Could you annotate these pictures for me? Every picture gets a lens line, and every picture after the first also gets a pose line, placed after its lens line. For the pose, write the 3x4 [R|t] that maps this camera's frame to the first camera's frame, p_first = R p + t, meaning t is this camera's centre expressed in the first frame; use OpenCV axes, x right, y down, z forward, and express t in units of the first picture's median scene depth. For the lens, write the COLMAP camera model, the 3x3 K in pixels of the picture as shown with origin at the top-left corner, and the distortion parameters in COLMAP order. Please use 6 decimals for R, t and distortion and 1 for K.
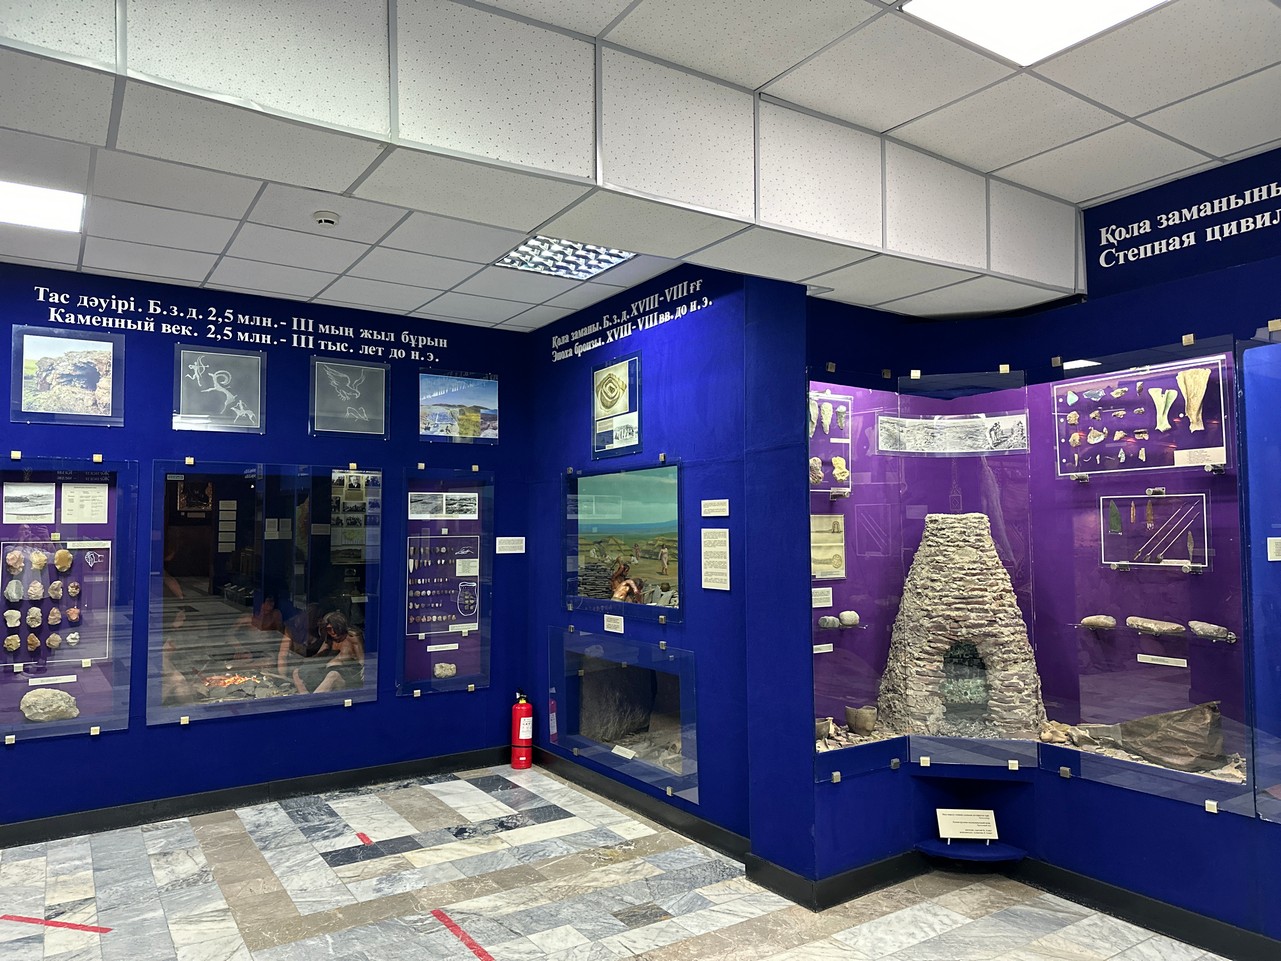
lens RADIAL K [[900.3, 0, 641.1], [0, 900.3, 484.6], [0, 0, 1]] dist [0.050055, -0.061887]
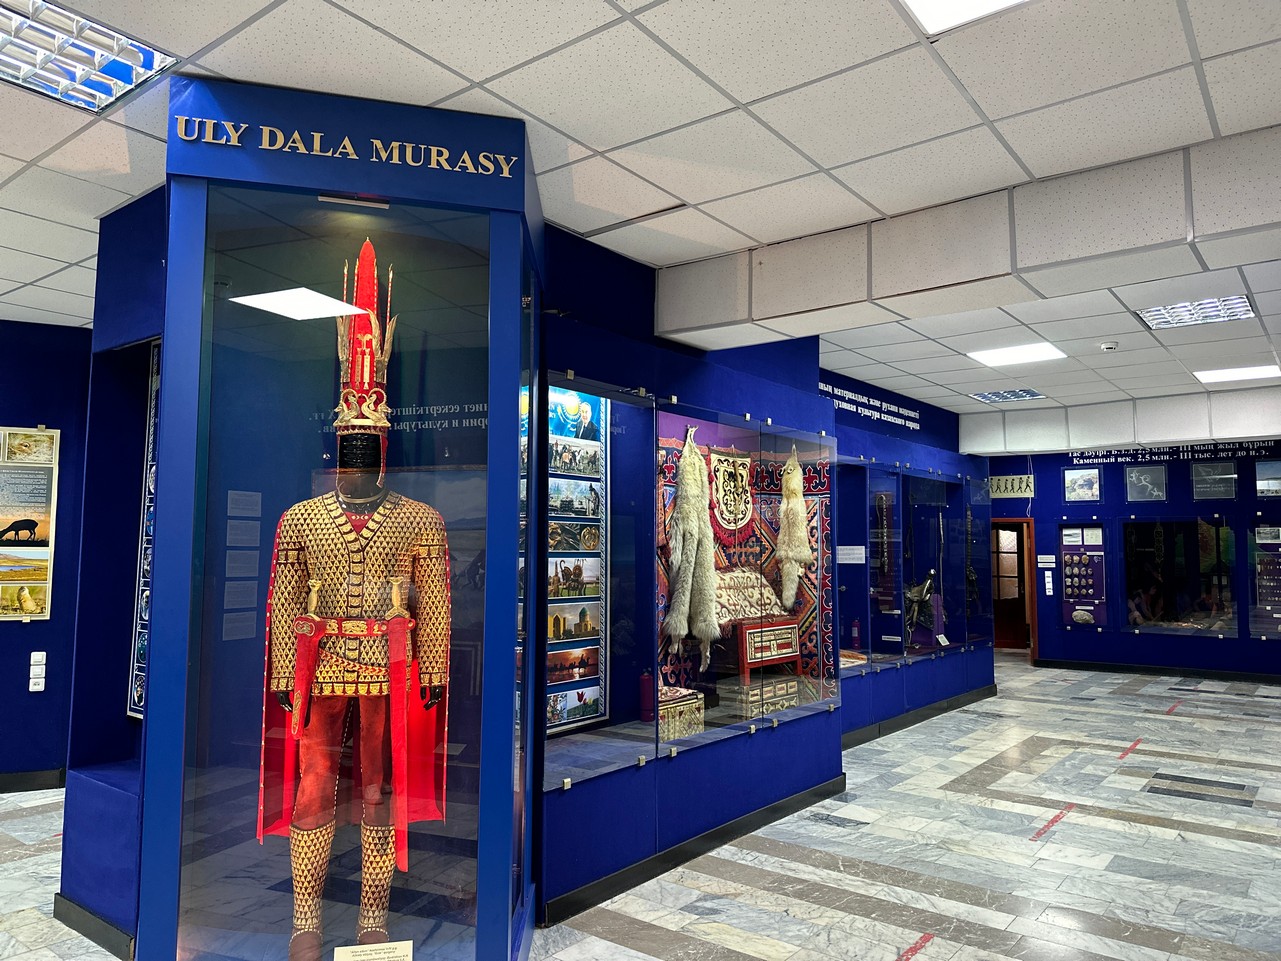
lens RADIAL K [[900.3, 0, 641.1], [0, 900.3, 484.6], [0, 0, 1]] dist [0.050055, -0.061887]
pose [[0.328014, -0.062005, -0.942636, 1.111092], [0.041786, 0.997819, -0.051094, -0.037702], [0.943748, -0.022630, 0.329889, -0.806453]]
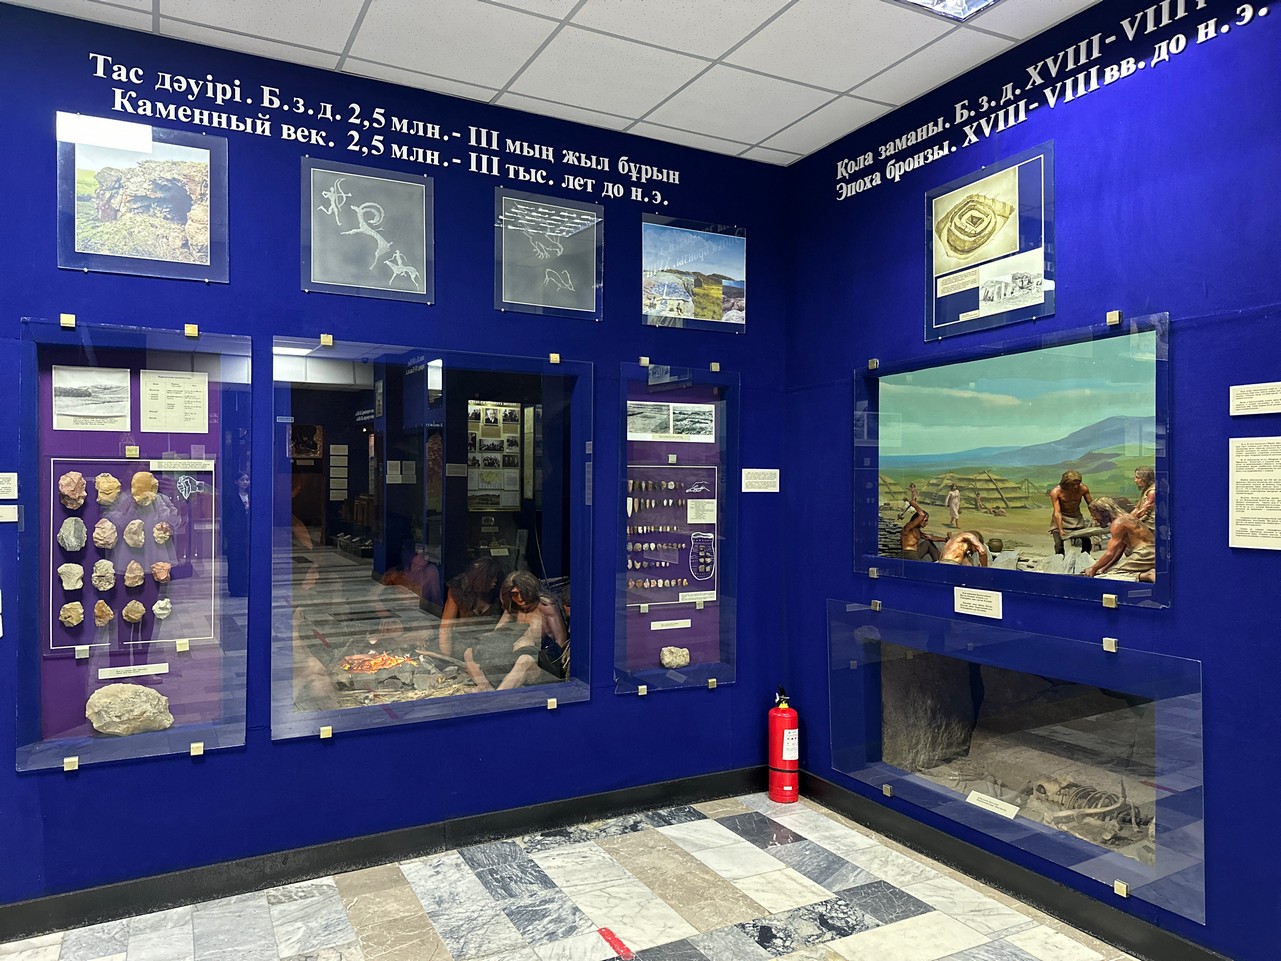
lens RADIAL K [[889.1, 0, 630.1], [0, 889.1, 486.1], [0, 0, 1]] dist [0.059109, -0.064977]
pose [[0.994871, 0.005366, -0.101012, -0.192608], [-0.000502, 0.998842, 0.048112, 0.043134], [0.101153, -0.047815, 0.993721, 0.338157]]
